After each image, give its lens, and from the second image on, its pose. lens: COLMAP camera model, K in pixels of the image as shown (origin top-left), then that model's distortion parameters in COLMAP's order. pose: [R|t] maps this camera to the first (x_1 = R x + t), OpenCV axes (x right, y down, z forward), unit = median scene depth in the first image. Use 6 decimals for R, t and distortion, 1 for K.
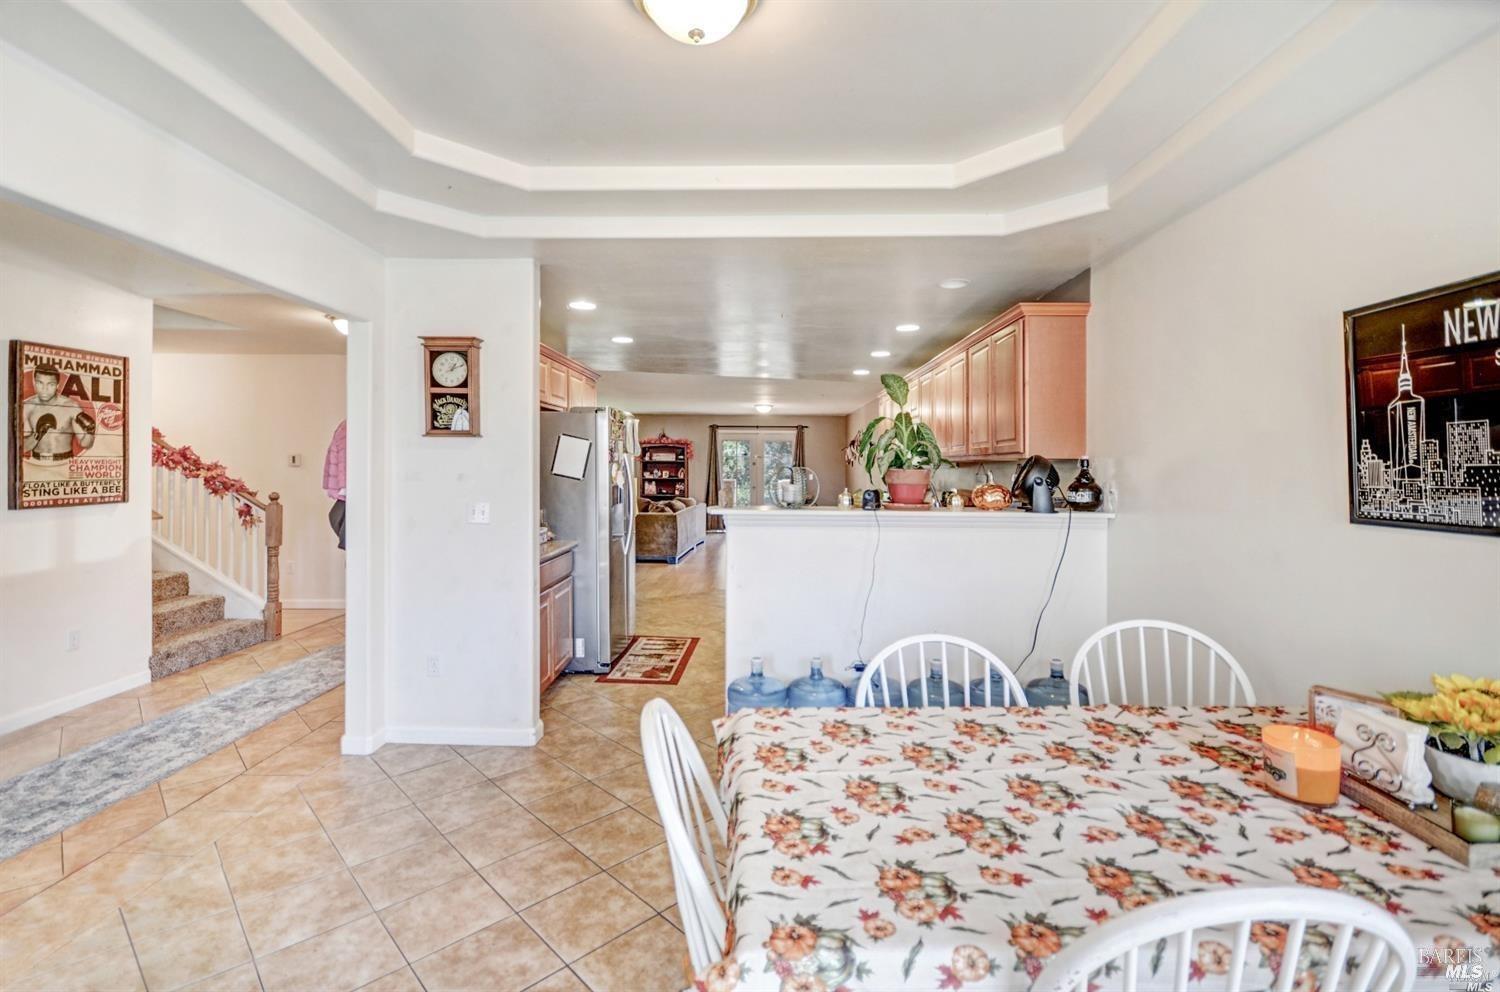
lens RADIAL K [[700.1, 0, 791.0], [0, 700.1, 462.7], [0, 0, 1]] dist [0.003658, -0.008928]
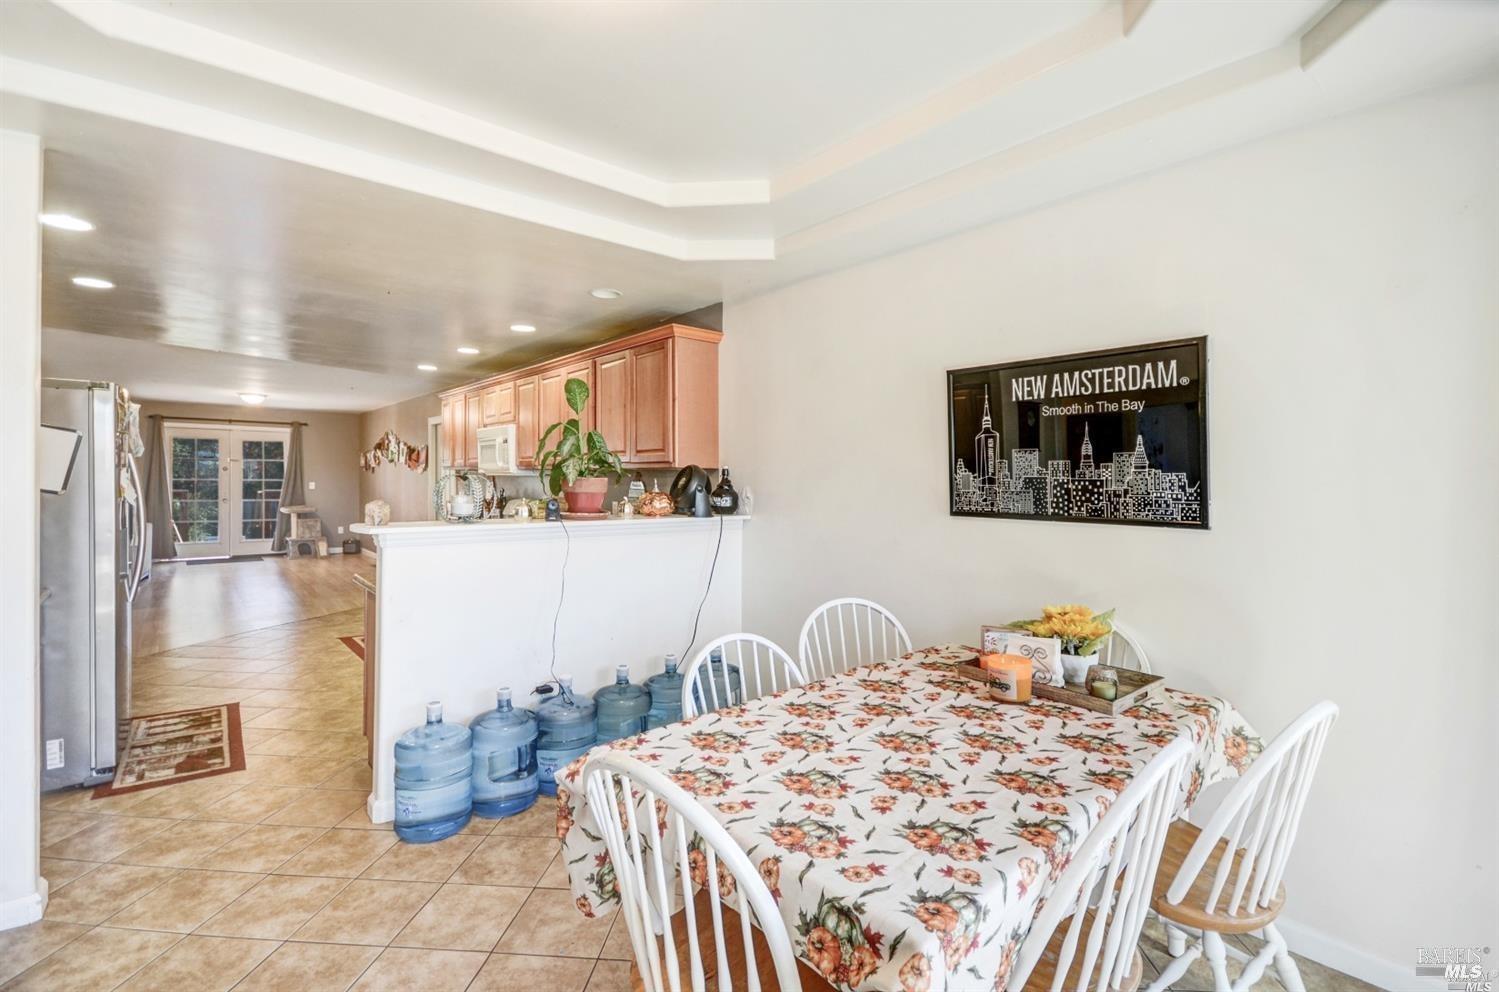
lens RADIAL K [[699.7, 0, 709.4], [0, 699.7, 475.7], [0, 0, 1]] dist [0.003658, -0.008928]
pose [[0.741392, 0.001854, 0.671070, -0.573146], [-0.009344, 0.999928, 0.007560, -0.003446], [-0.671007, -0.011875, 0.741356, 0.254306]]
